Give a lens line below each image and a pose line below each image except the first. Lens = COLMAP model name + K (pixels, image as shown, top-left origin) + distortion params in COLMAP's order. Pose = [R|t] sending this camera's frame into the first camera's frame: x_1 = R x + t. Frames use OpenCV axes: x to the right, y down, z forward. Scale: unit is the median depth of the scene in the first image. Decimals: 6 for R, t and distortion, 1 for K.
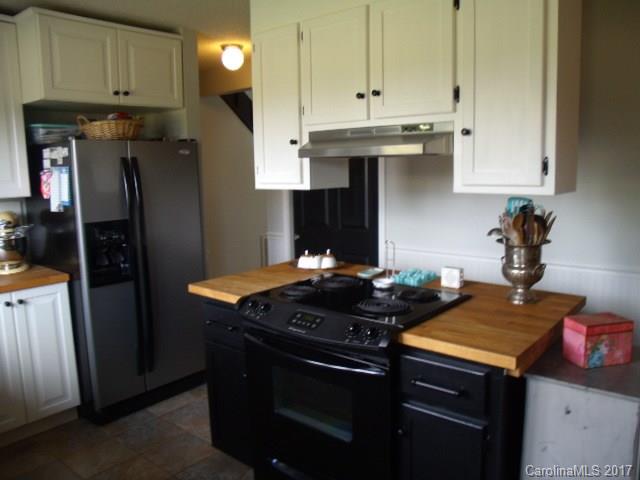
lens RADIAL K [[508.9, 0, 320.0], [0, 508.9, 240.0], [0, 0, 1]] dist [-0.125914, 0.092834]
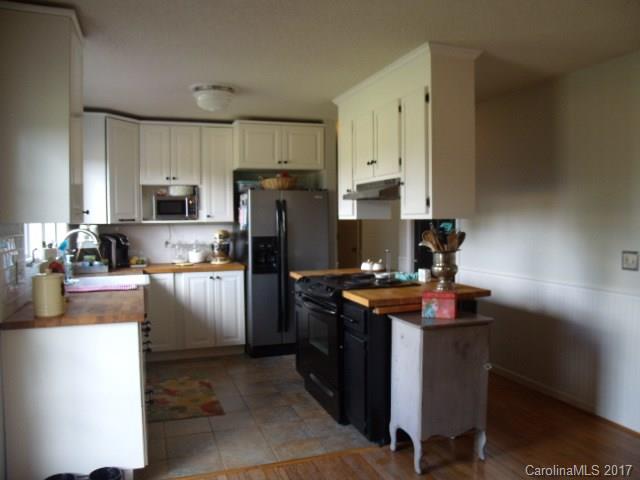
lens RADIAL K [[508.9, 0, 320.0], [0, 508.9, 240.0], [0, 0, 1]] dist [-0.125914, 0.092834]
pose [[0.857988, 0.035429, -0.512447, 0.627439], [-0.083828, 0.993902, -0.071637, 0.083374], [0.506784, 0.104421, 0.855726, -0.401457]]
